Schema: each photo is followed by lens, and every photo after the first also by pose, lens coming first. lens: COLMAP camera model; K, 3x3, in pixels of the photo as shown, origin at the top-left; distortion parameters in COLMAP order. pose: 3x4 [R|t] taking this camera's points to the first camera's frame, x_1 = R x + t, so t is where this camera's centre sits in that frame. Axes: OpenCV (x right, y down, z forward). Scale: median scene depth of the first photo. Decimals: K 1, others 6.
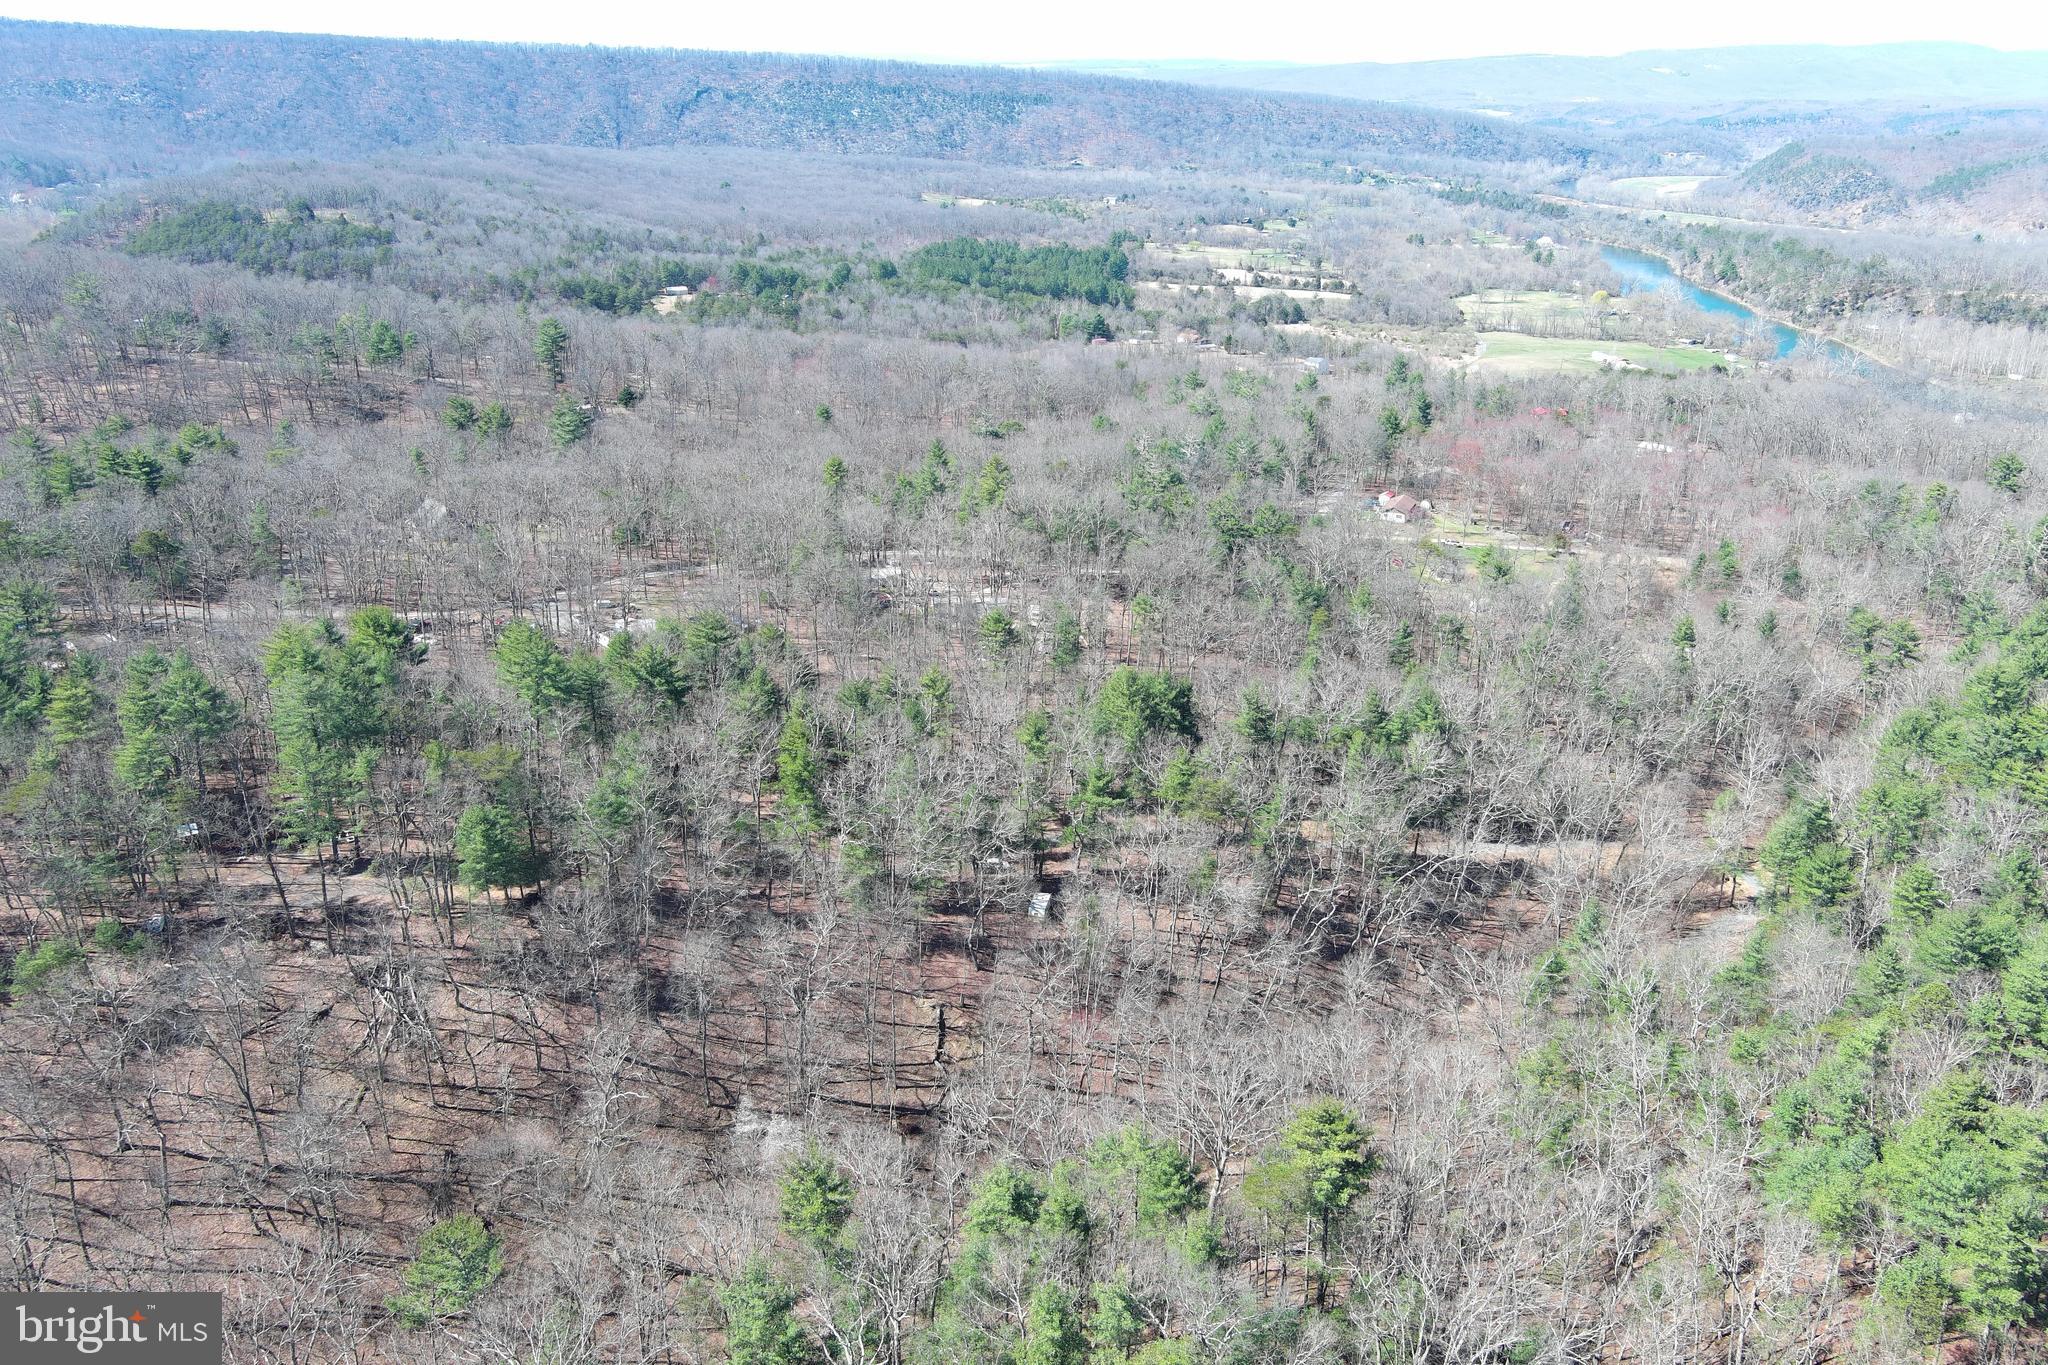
lens RADIAL K [[1594.1, 0, 1025.4], [0, 1594.1, 690.2], [0, 0, 1]] dist [0.009538, -0.008569]
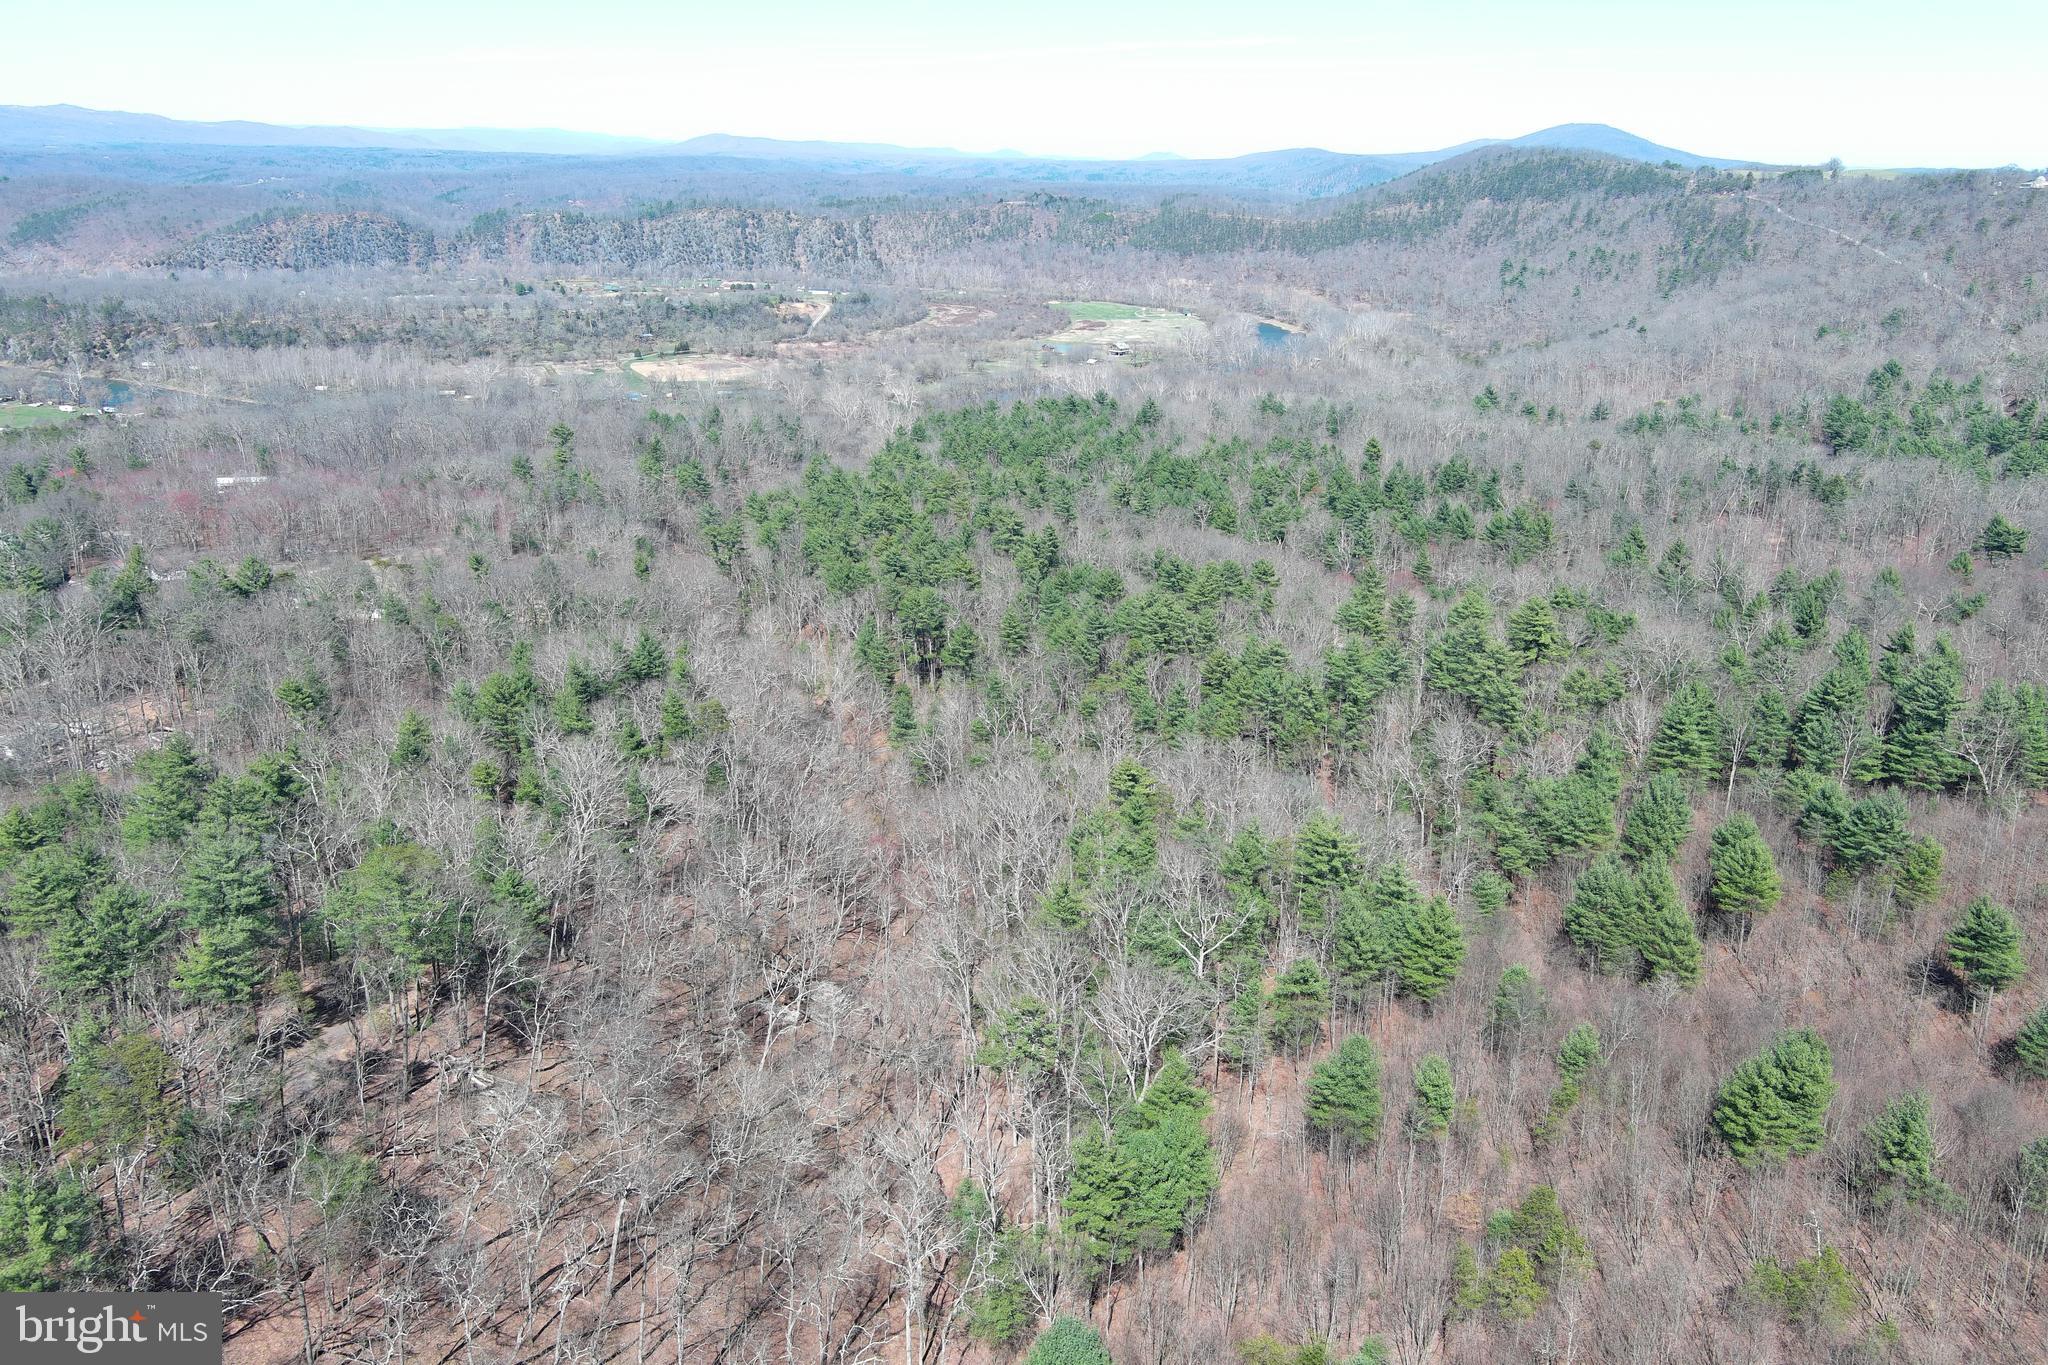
lens RADIAL K [[1594.1, 0, 1020.0], [0, 1594.1, 687.1], [0, 0, 1]] dist [0.009538, -0.008569]
pose [[0.445648, -0.290843, 0.846645, -0.200465], [0.313434, 0.936582, 0.156757, -0.017258], [-0.838544, 0.195509, 0.508546, 0.035559]]
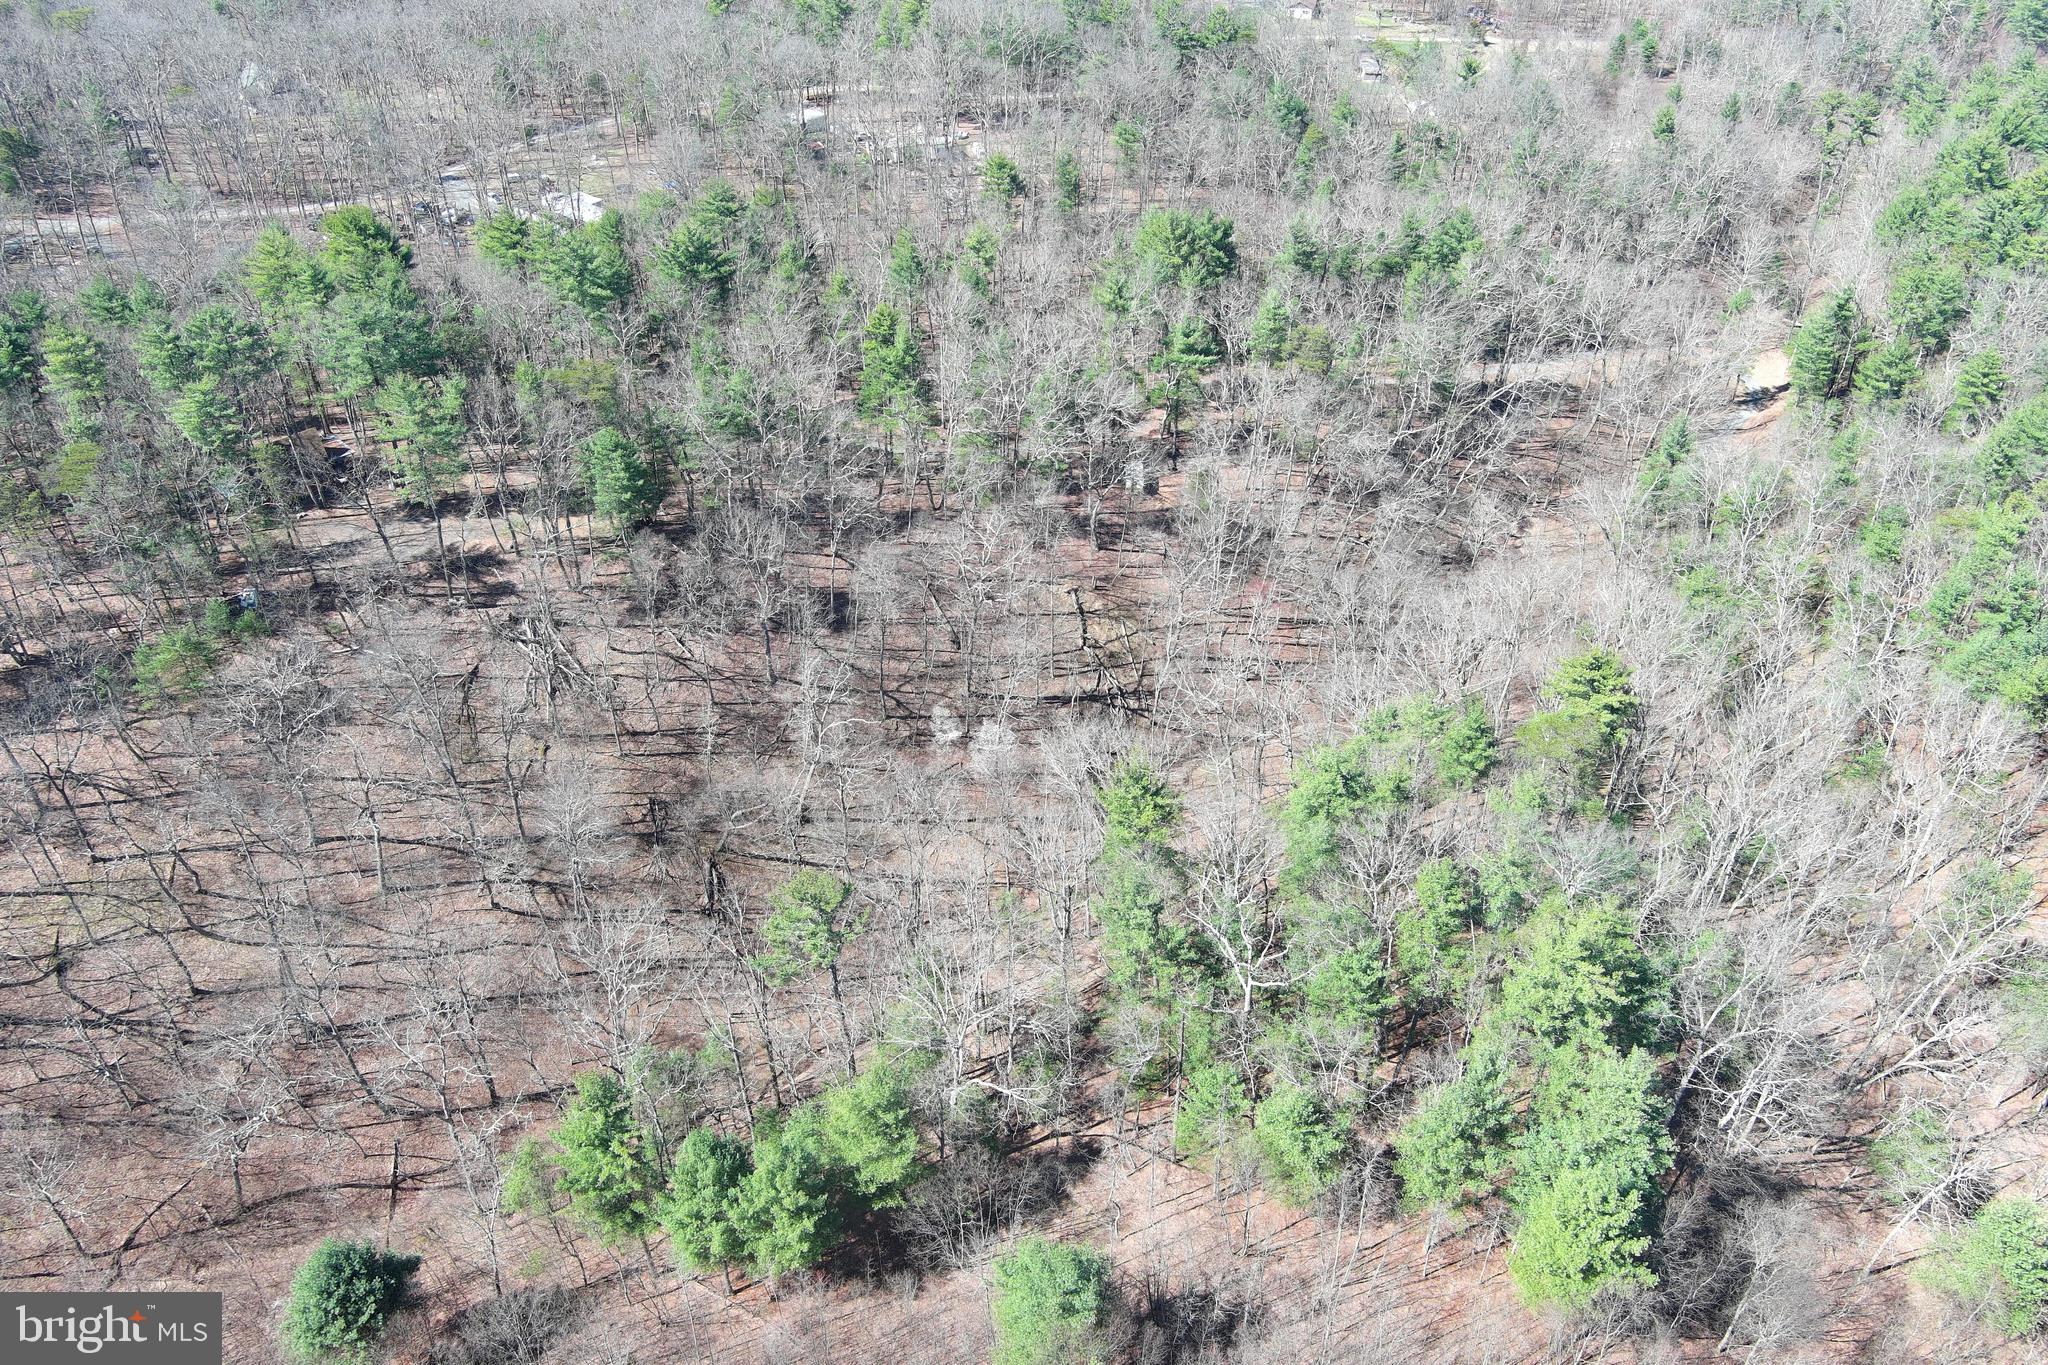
lens RADIAL K [[1594.1, 0, 1028.8], [0, 1594.1, 698.6], [0, 0, 1]] dist [0.009538, -0.008569]
pose [[0.984606, -0.118364, 0.128612, -0.047772], [0.076554, 0.953513, 0.291465, -0.005473], [-0.157132, -0.277132, 0.947896, 0.014397]]
